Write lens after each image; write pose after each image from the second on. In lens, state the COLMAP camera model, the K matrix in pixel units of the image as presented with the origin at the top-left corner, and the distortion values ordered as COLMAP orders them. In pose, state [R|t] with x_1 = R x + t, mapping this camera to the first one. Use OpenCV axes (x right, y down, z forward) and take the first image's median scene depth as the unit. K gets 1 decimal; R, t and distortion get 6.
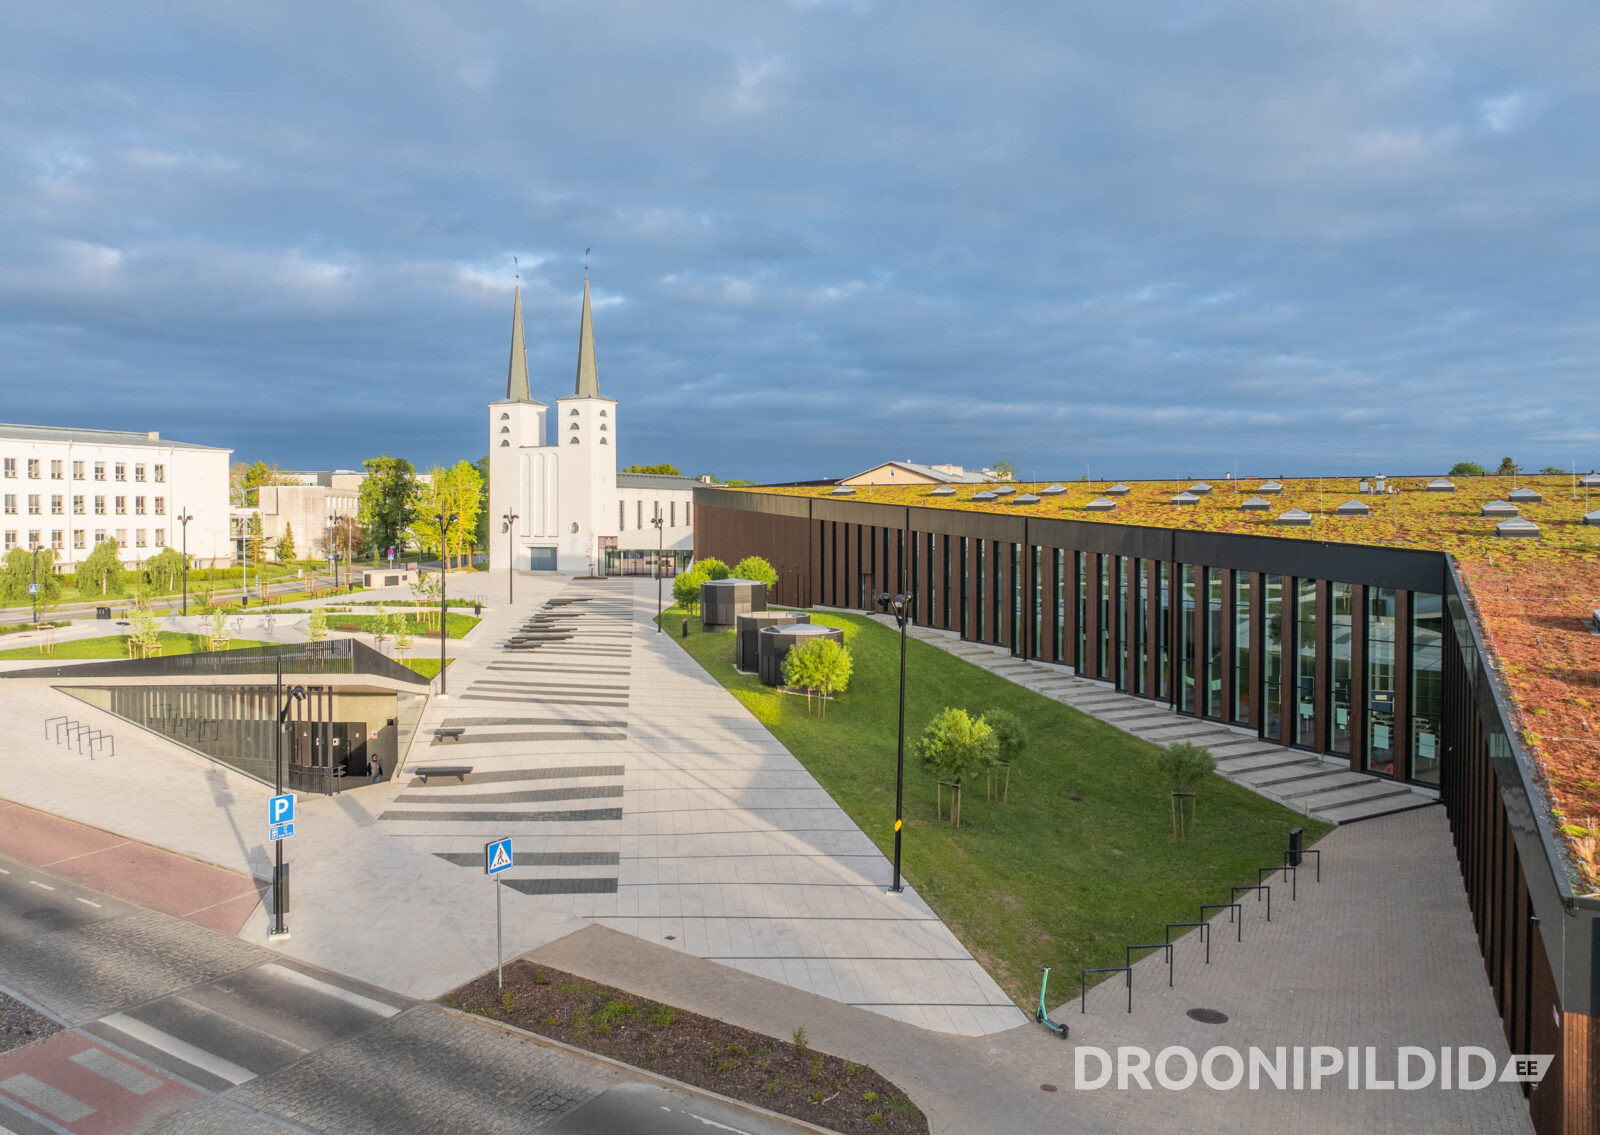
lens RADIAL K [[1135.0, 0, 787.9], [0, 1135.0, 542.8], [0, 0, 1]] dist [-0.030342, 0.004766]
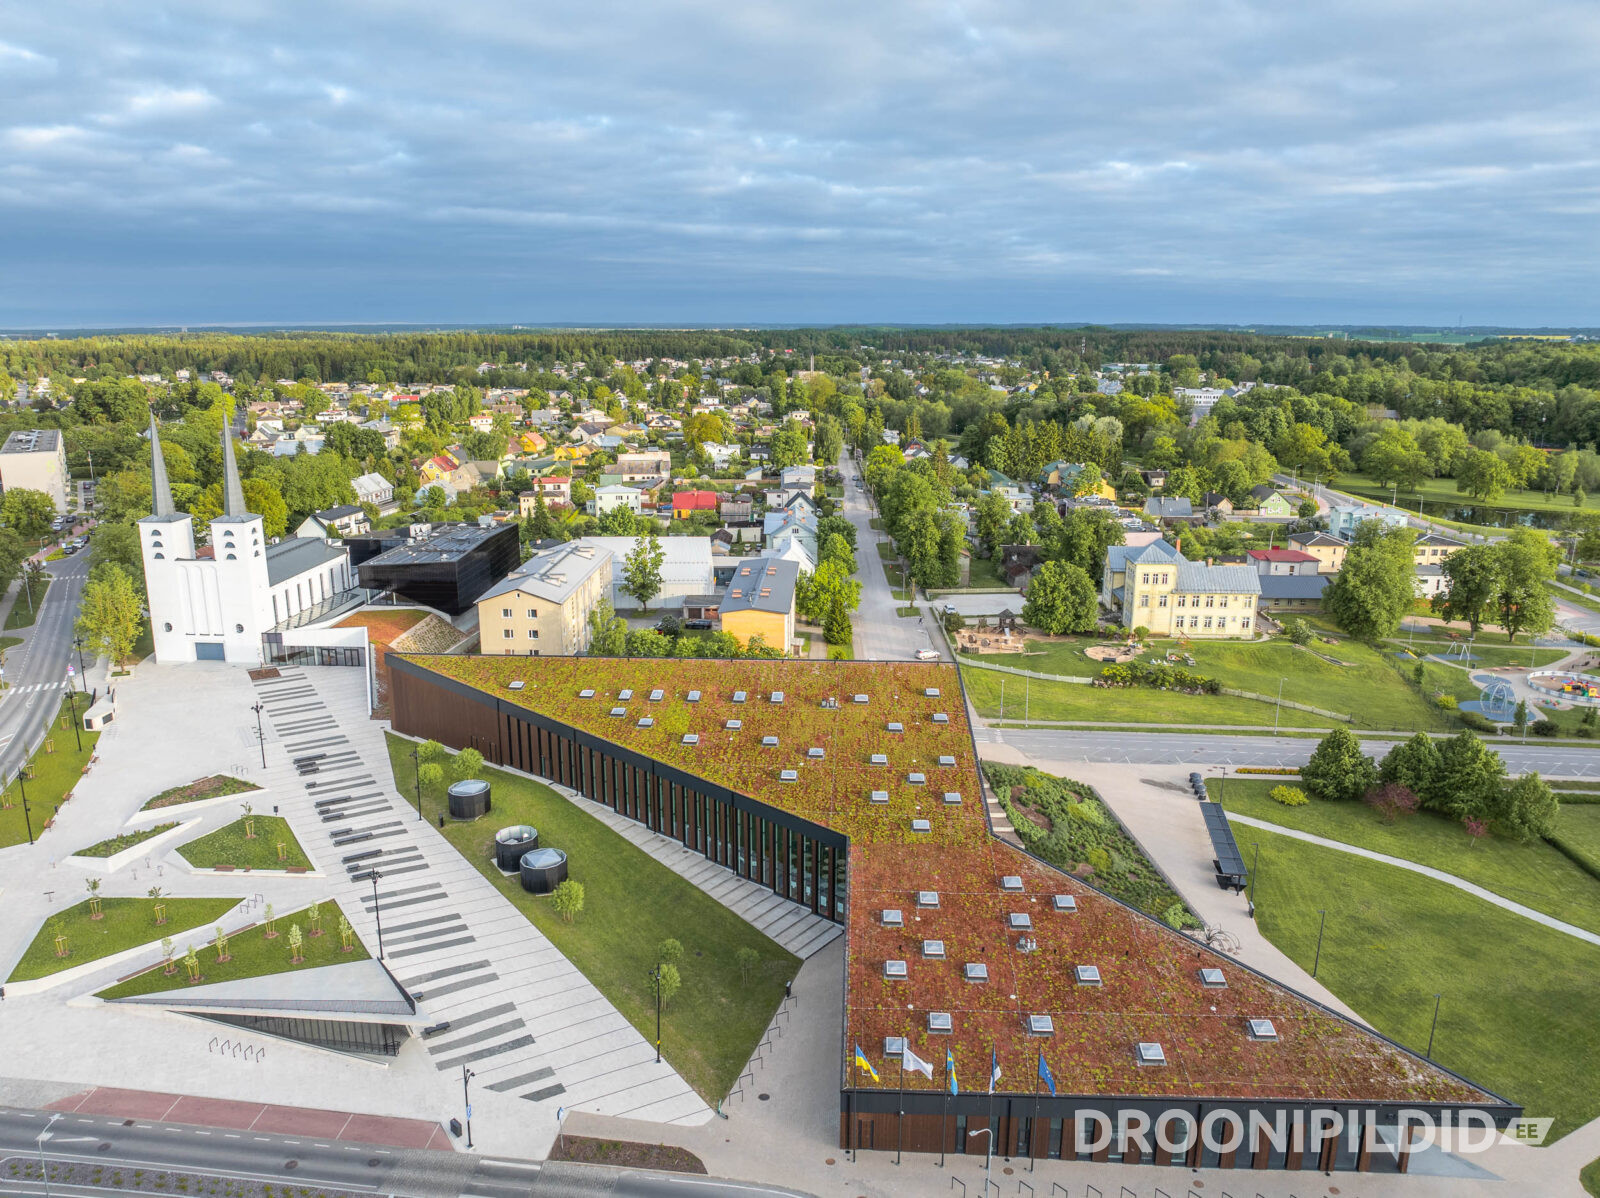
lens RADIAL K [[1143.8, 0, 800.0], [0, 1143.8, 599.0], [0, 0, 1]] dist [-0.039446, -0.003558]
pose [[0.911053, -0.093249, 0.401605, -0.136376], [0.006661, 0.977289, 0.211807, -0.316406], [-0.412235, -0.190292, 0.890983, -0.324020]]
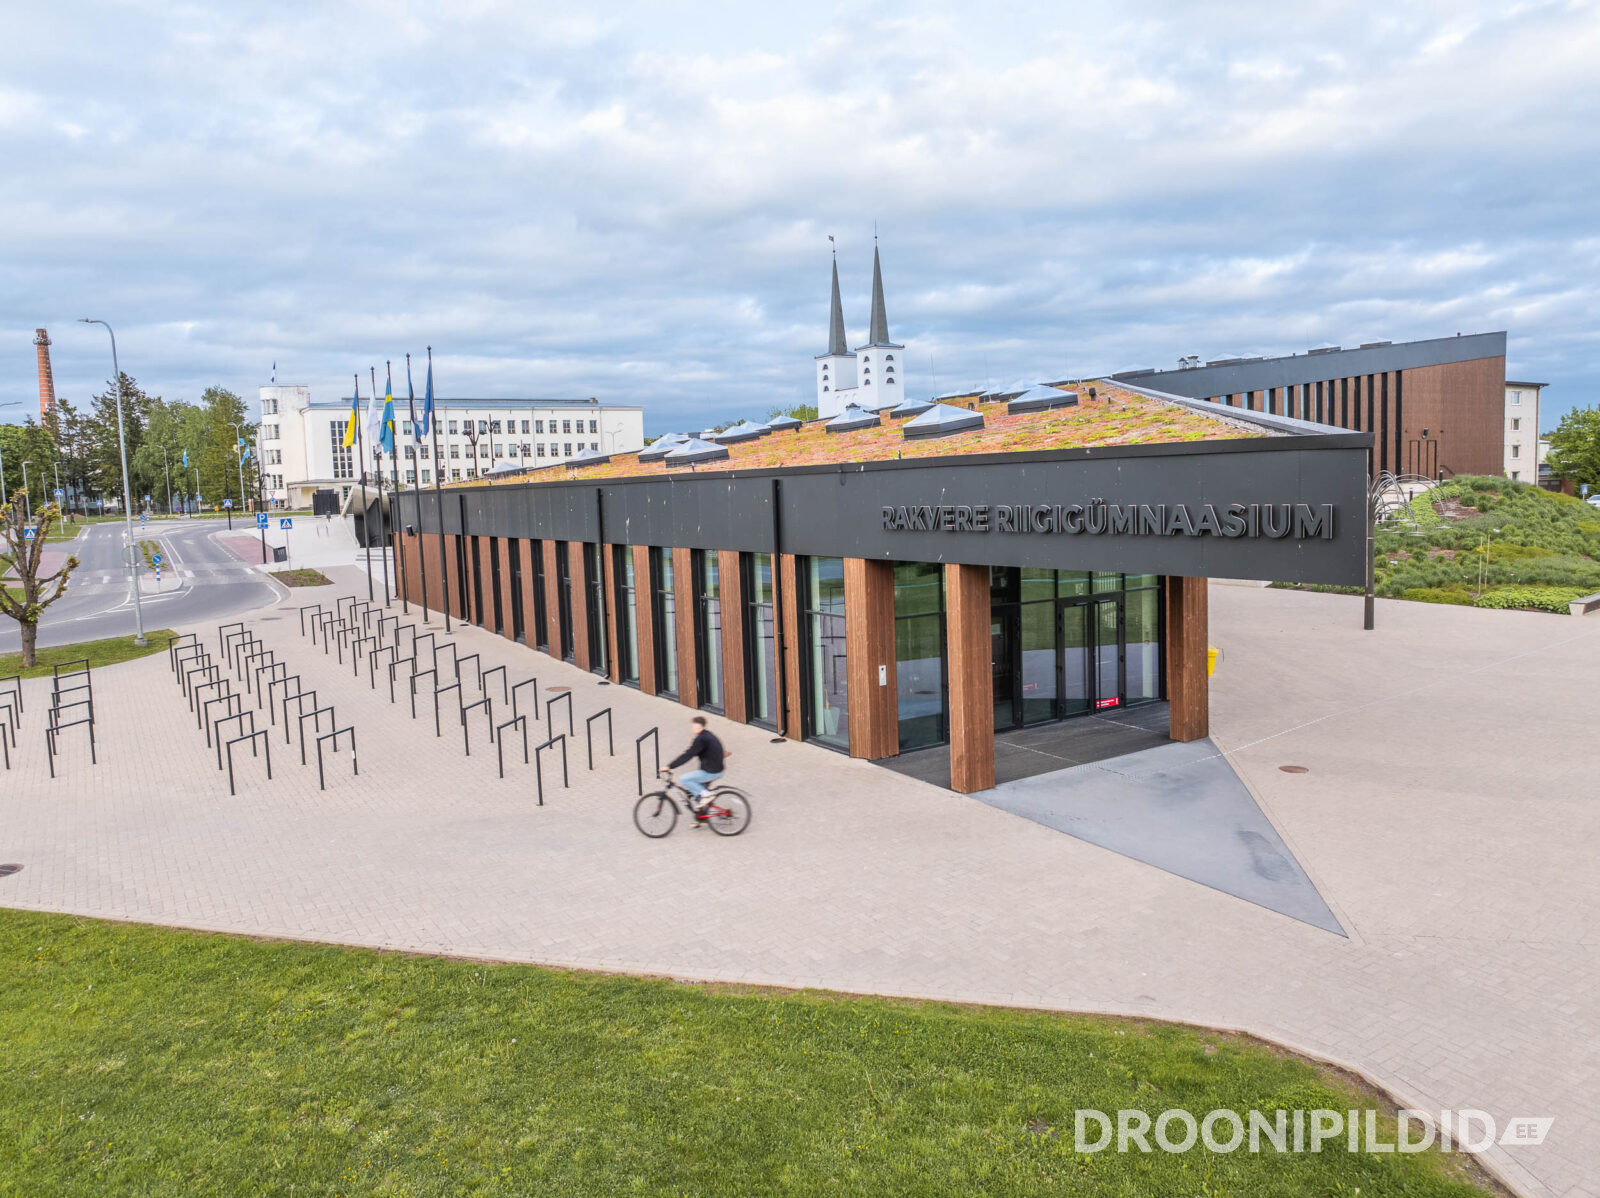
lens RADIAL K [[1134.1, 0, 796.7], [0, 1134.1, 564.1], [0, 0, 1]] dist [-0.031522, -0.000391]
pose [[0.869342, 0.003001, -0.494203, 0.387548], [0.026315, 0.998282, 0.052352, 0.045236], [0.493511, -0.058517, 0.867769, -0.136061]]
